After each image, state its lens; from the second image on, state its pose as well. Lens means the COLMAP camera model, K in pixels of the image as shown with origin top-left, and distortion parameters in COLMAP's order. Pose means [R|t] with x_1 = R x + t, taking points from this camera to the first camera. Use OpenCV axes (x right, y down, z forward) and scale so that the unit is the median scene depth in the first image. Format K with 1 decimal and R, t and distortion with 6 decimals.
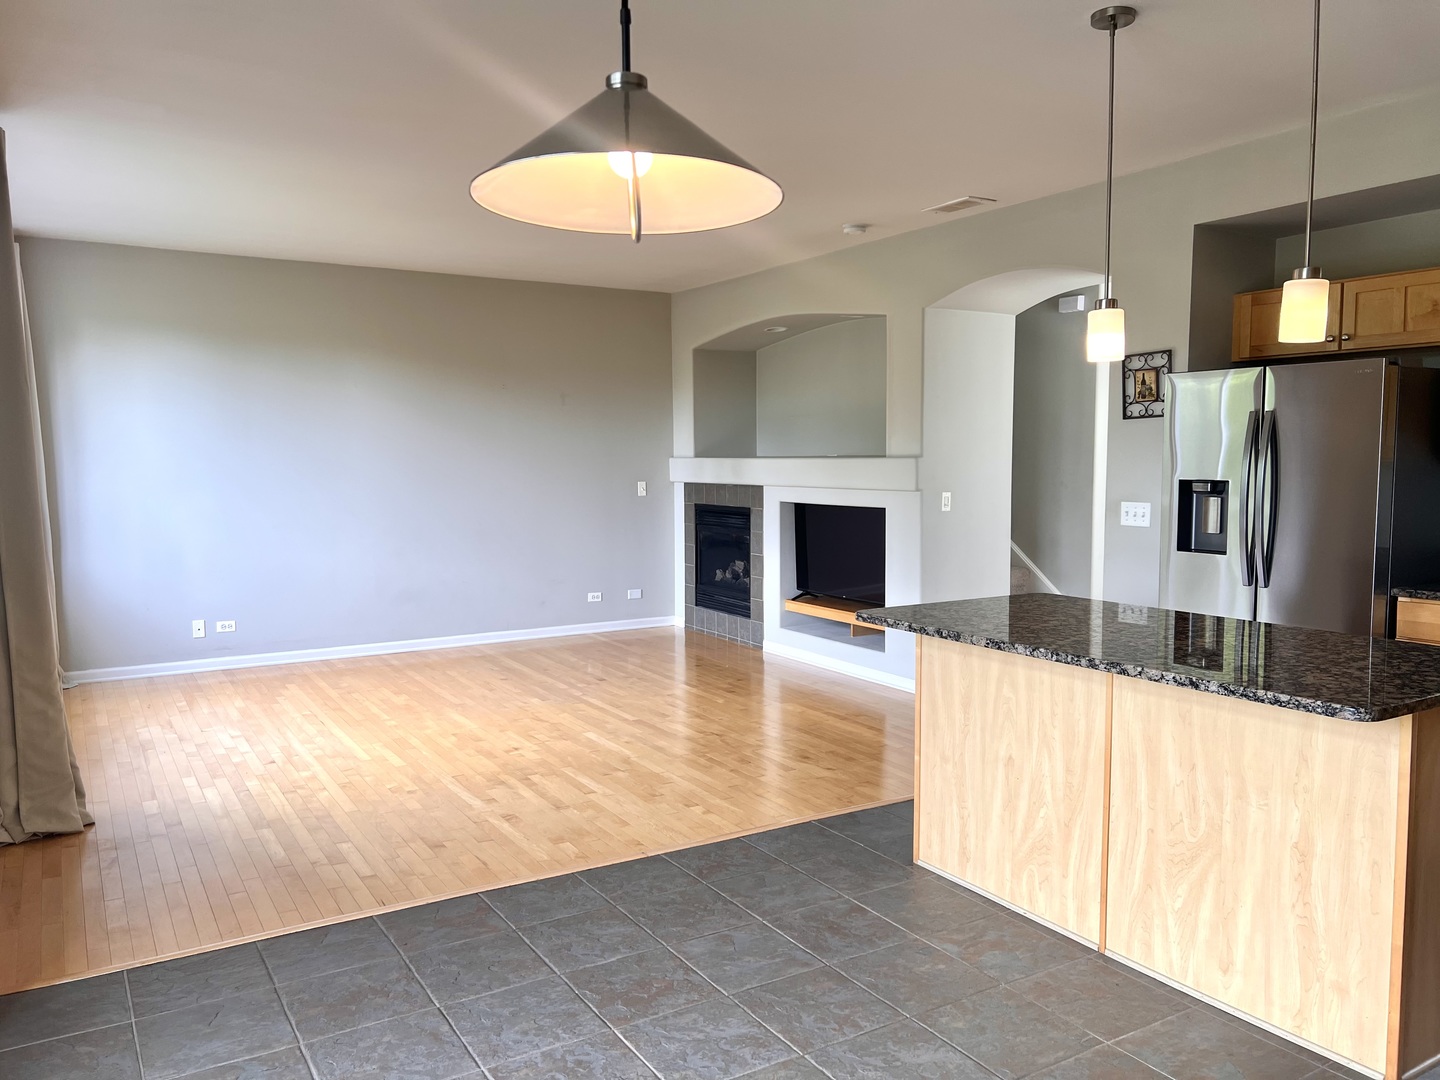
lens RADIAL K [[1095.5, 0, 713.8], [0, 1095.5, 540.6], [0, 0, 1]] dist [0.020384, -0.027850]
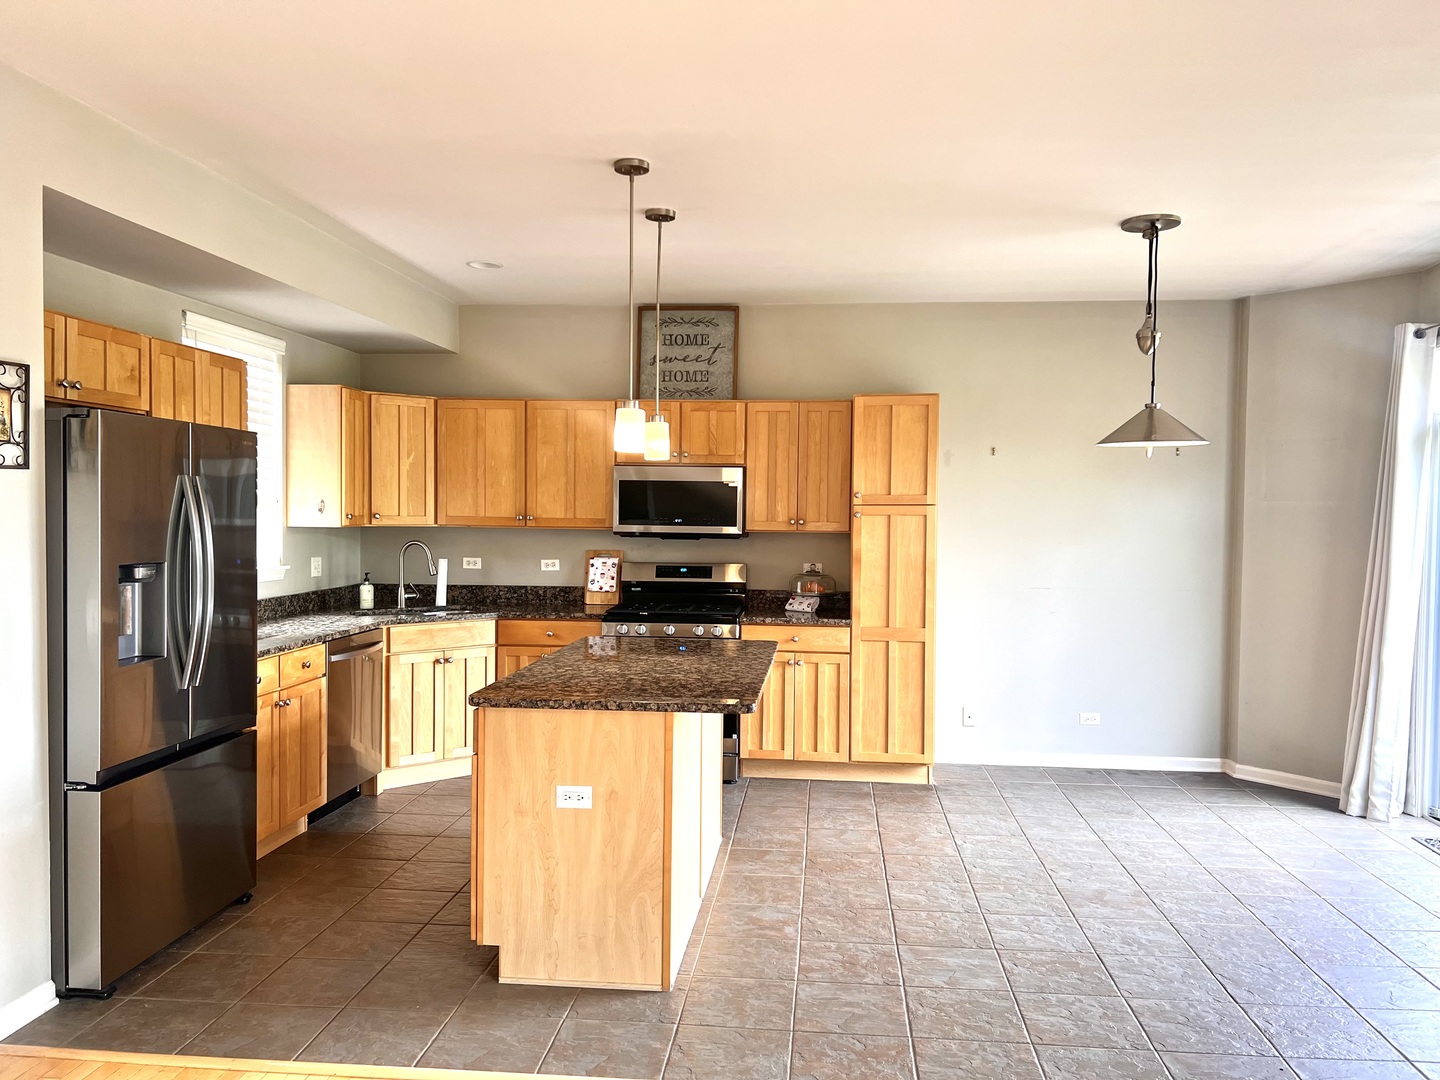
lens RADIAL K [[1095.5, 0, 721.3], [0, 1095.5, 544.8], [0, 0, 1]] dist [0.020384, -0.027850]
pose [[-0.800749, -0.021882, 0.598601, -0.230433], [0.041527, 0.994900, 0.091920, -0.089077], [-0.597559, 0.098463, -0.795756, 1.016382]]
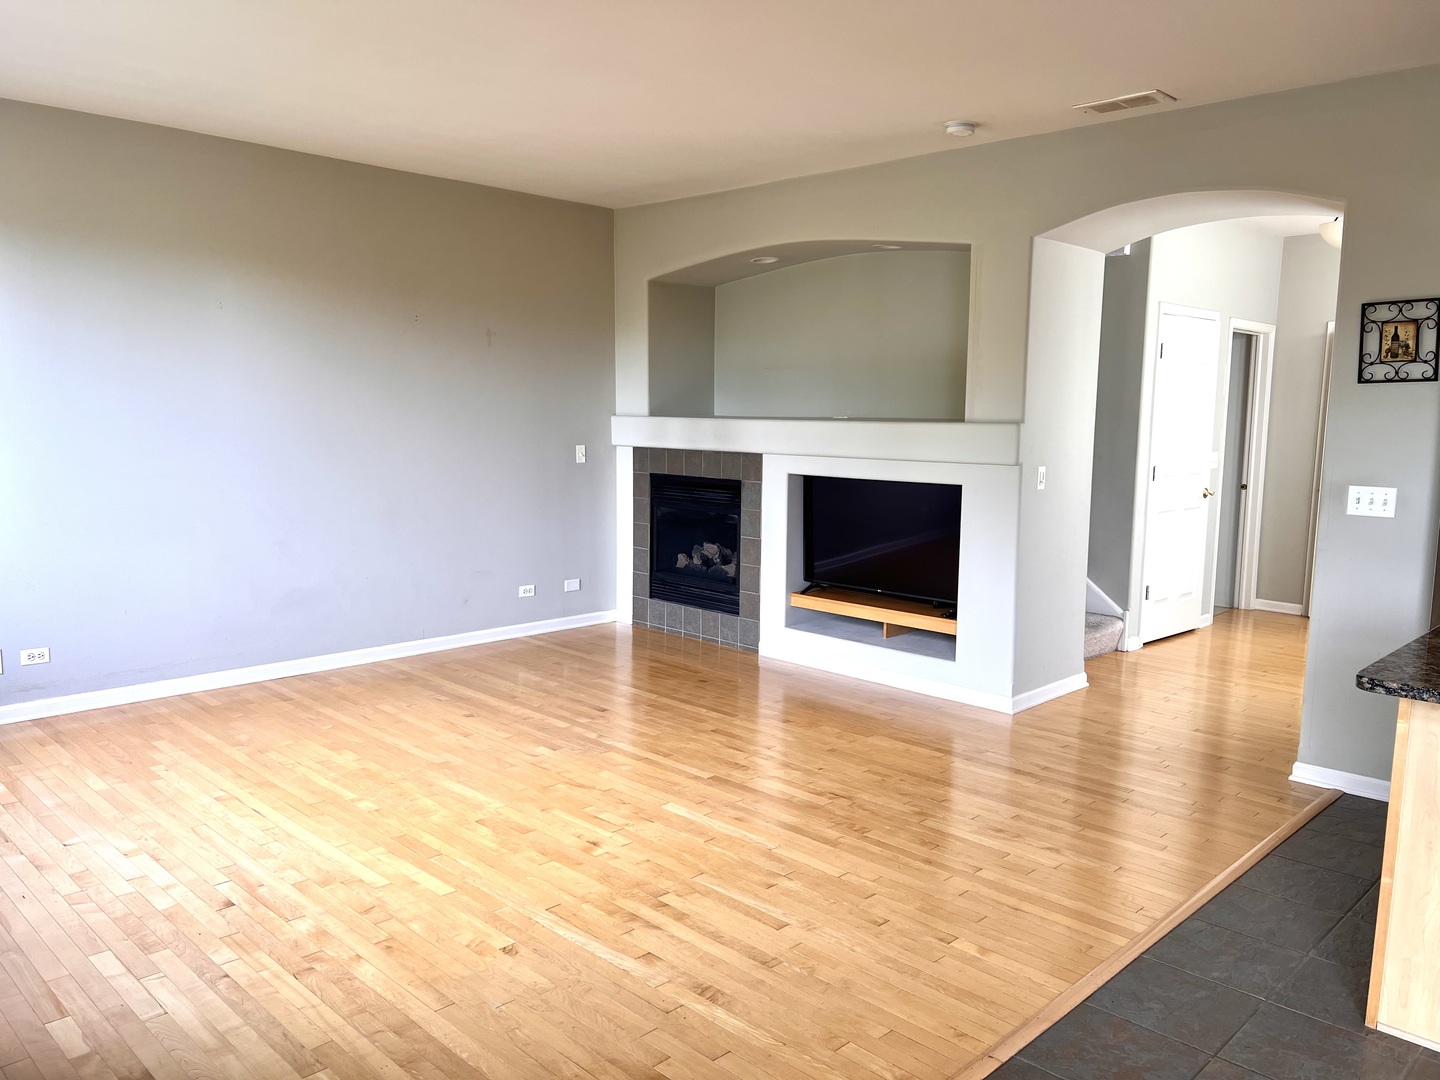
lens RADIAL K [[1095.5, 0, 721.6], [0, 1095.5, 544.5], [0, 0, 1]] dist [0.020384, -0.027850]
pose [[0.968710, -0.013784, 0.247811, -0.233460], [0.002240, 0.998902, 0.046803, -0.026001], [-0.248184, -0.044784, 0.967677, 0.276247]]
